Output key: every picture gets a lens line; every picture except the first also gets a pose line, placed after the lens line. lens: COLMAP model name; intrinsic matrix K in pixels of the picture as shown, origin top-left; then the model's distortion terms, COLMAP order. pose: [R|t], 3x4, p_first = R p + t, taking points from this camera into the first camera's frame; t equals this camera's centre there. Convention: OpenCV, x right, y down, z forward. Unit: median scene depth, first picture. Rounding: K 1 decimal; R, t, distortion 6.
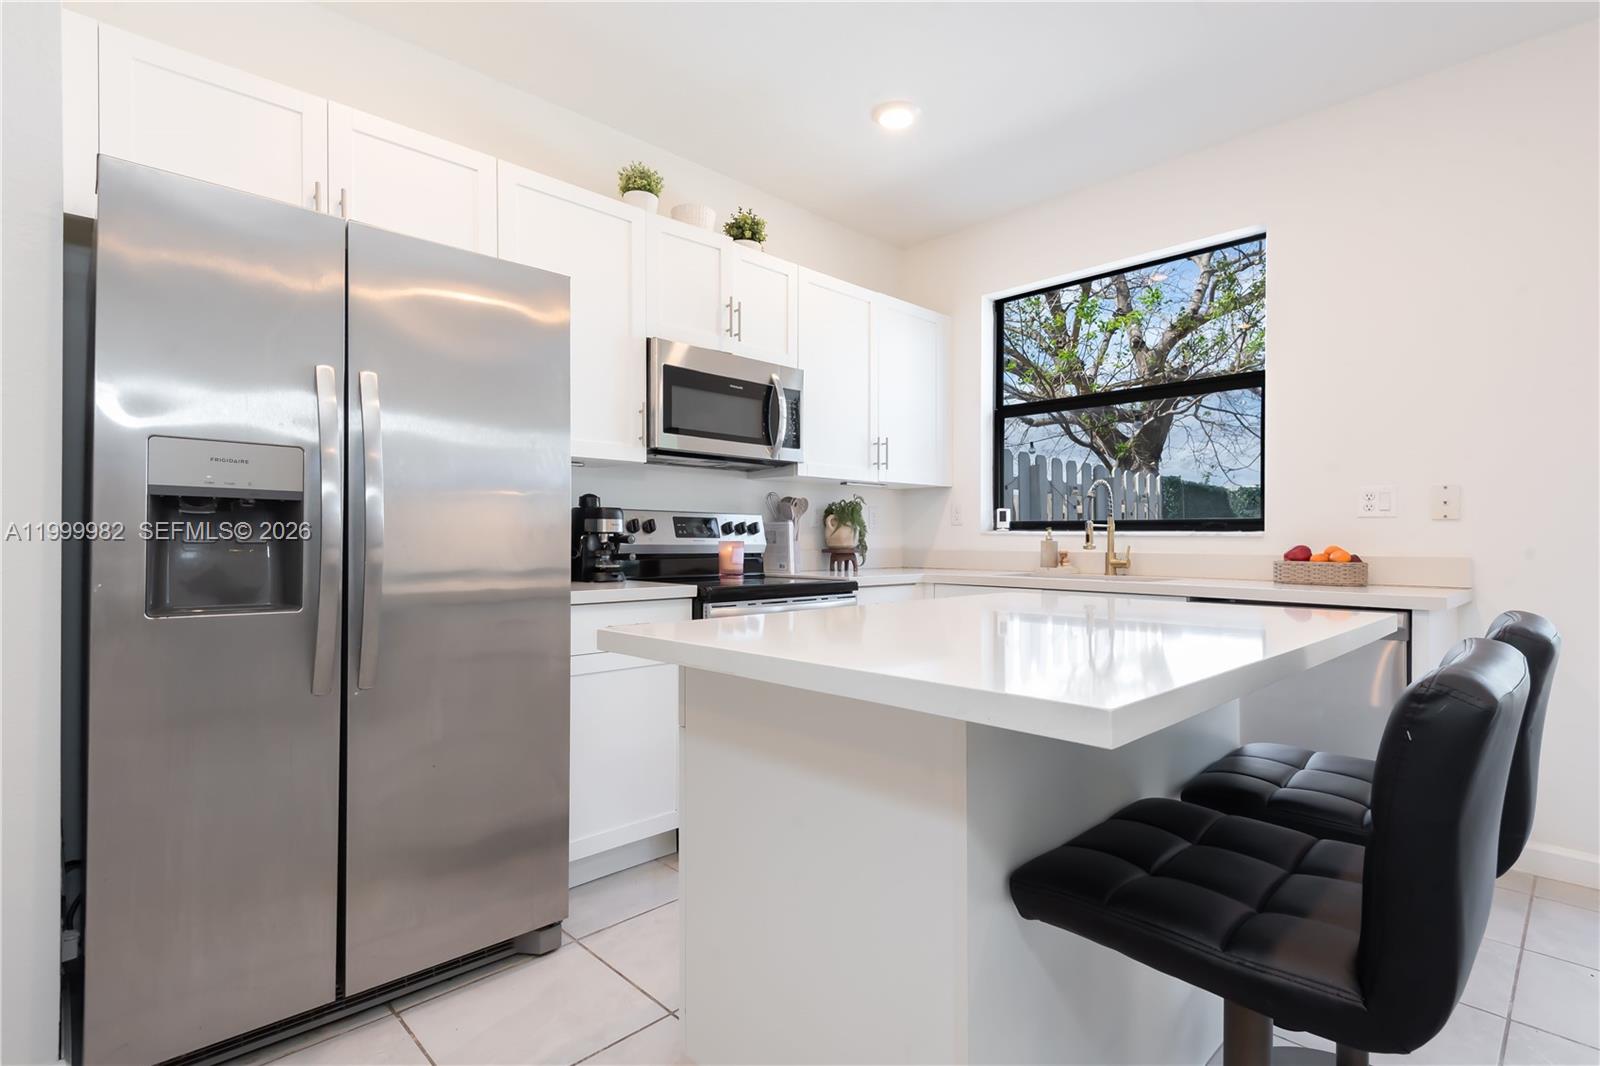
lens RADIAL K [[788.9, 0, 800.0], [0, 788.9, 533.0], [0, 0, 1]] dist [0.014498, -0.000098]
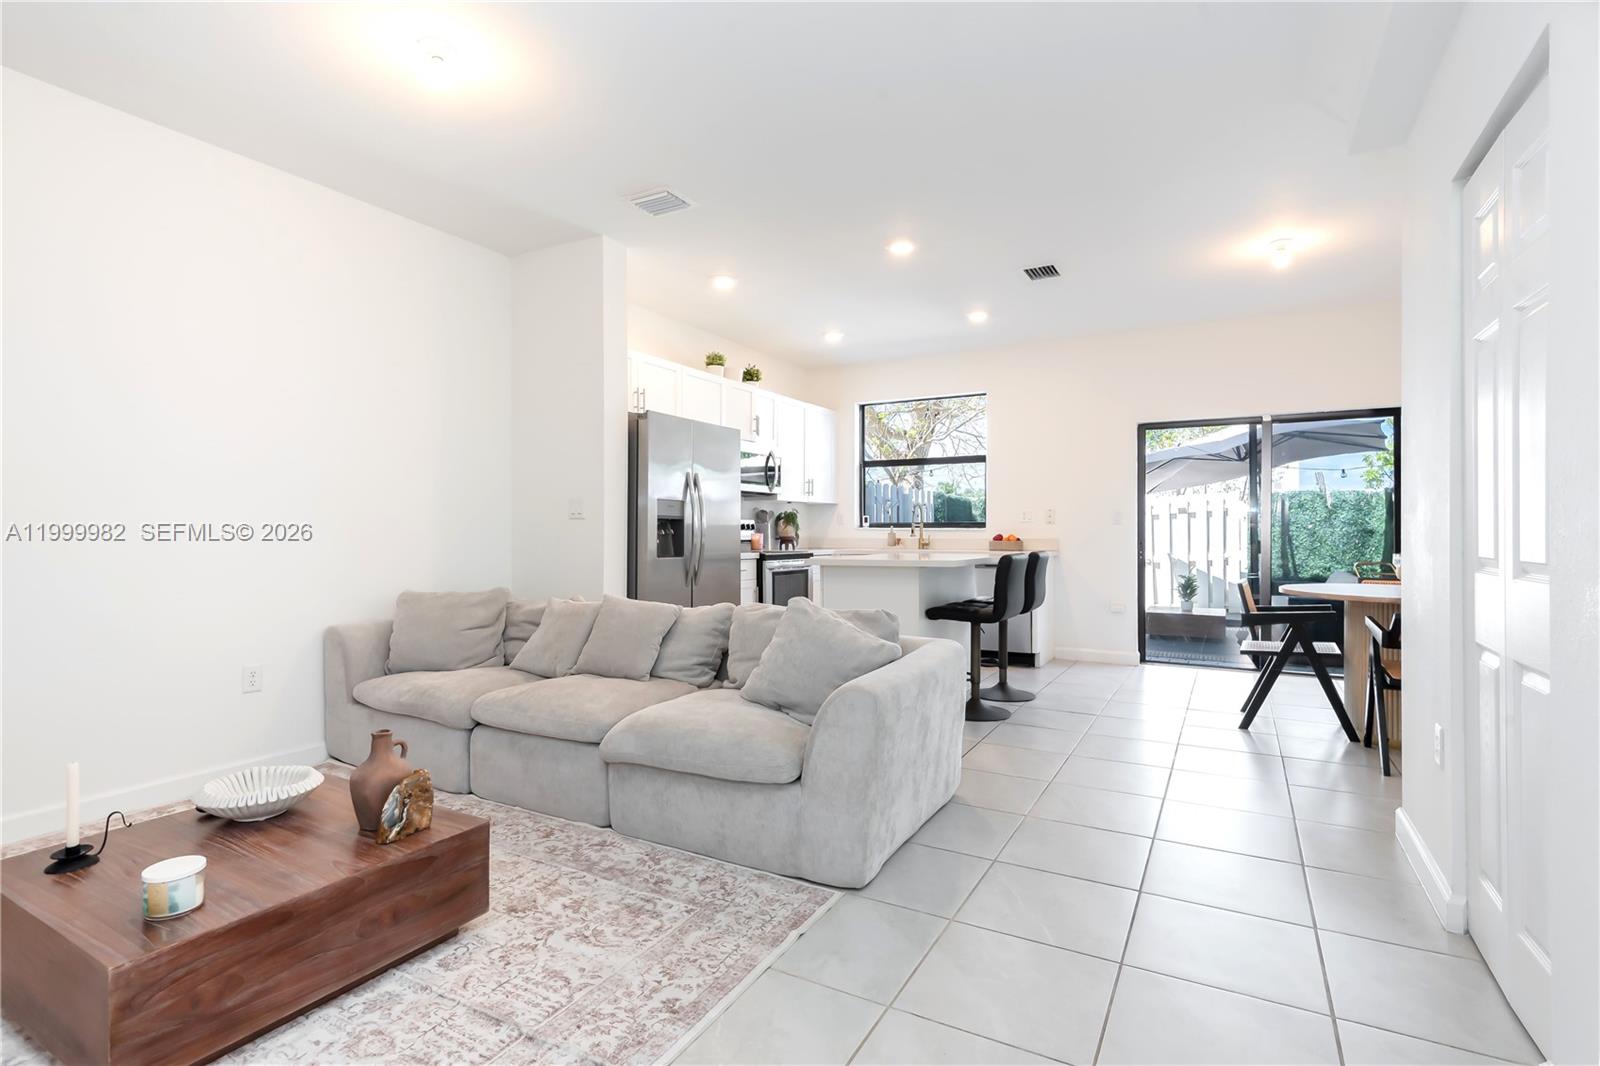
lens RADIAL K [[788.9, 0, 800.0], [0, 788.9, 533.0], [0, 0, 1]] dist [0.014498, -0.000098]
pose [[0.961144, -0.005789, 0.275987, -0.494846], [0.002979, 0.999939, 0.010602, -0.012097], [-0.276031, -0.009368, 0.961103, -0.921222]]
